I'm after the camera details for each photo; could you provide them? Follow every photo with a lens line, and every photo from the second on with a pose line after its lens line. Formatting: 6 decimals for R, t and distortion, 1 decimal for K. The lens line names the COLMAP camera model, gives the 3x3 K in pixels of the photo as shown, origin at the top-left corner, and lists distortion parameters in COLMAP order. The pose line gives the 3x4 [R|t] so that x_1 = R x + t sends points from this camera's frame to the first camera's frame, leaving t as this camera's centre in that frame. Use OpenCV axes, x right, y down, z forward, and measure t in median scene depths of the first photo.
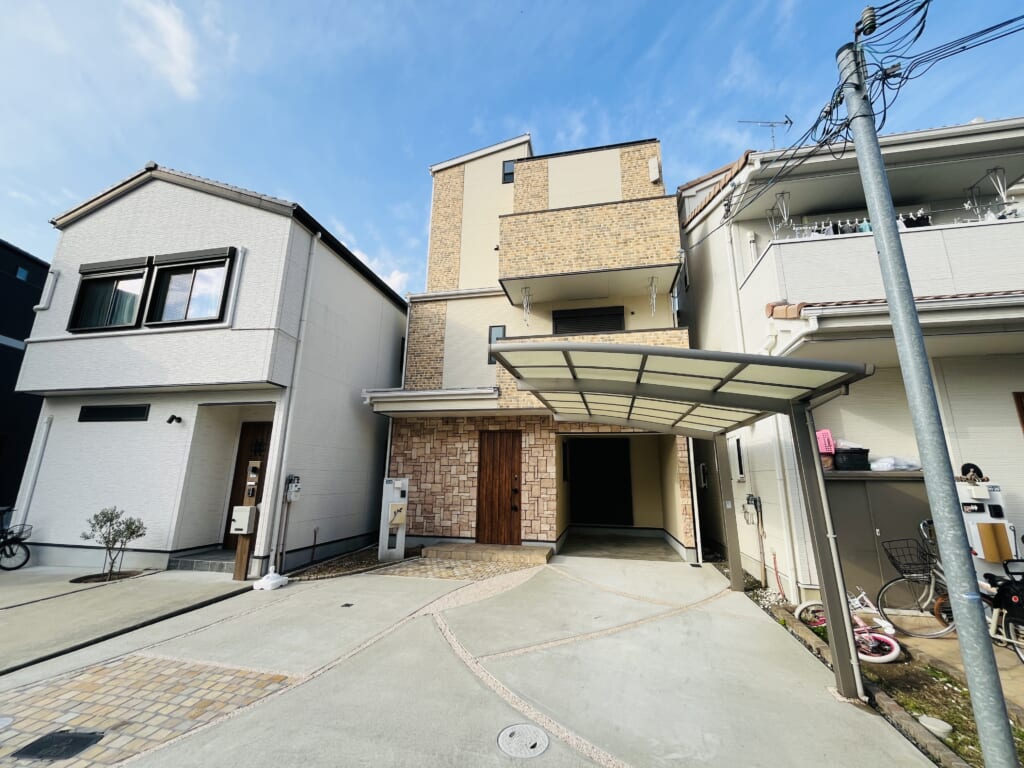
lens RADIAL K [[411.8, 0, 513.0], [0, 411.8, 382.4], [0, 0, 1]] dist [-0.003334, 0.000924]
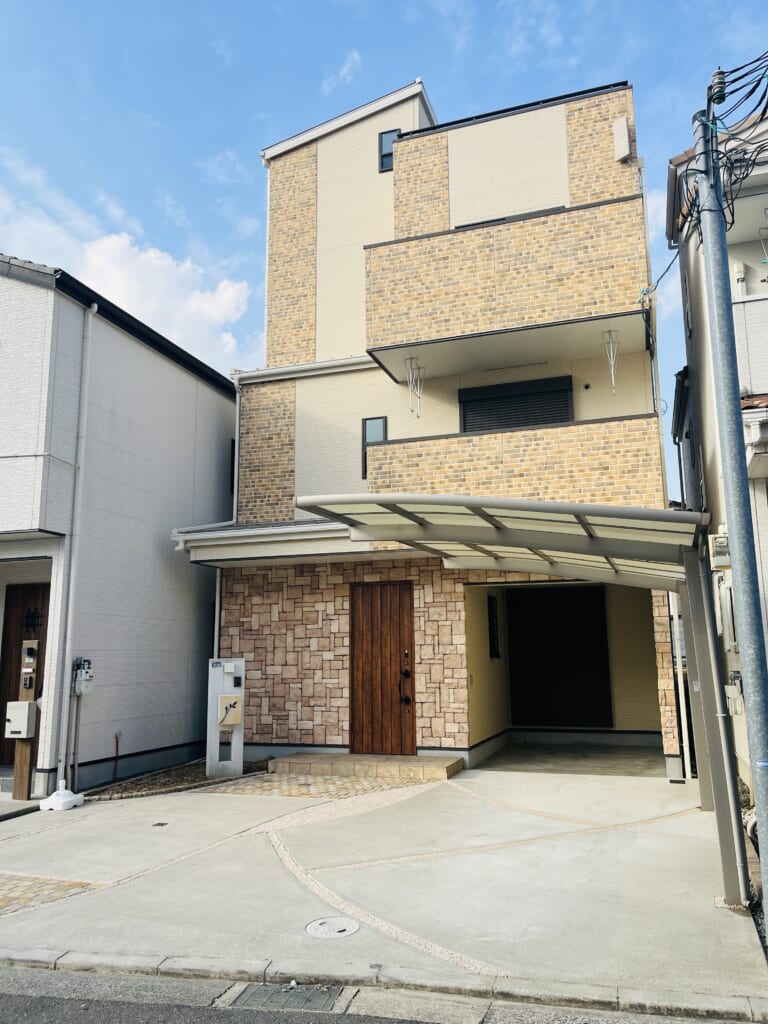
lens RADIAL K [[780.4, 0, 384.4], [0, 780.4, 512.9], [0, 0, 1]] dist [0.034062, -0.029685]
pose [[0.993104, -0.043520, -0.108856, 0.123340], [0.048399, 0.997920, 0.042589, -0.049381], [0.106776, -0.047564, 0.993145, -0.239024]]
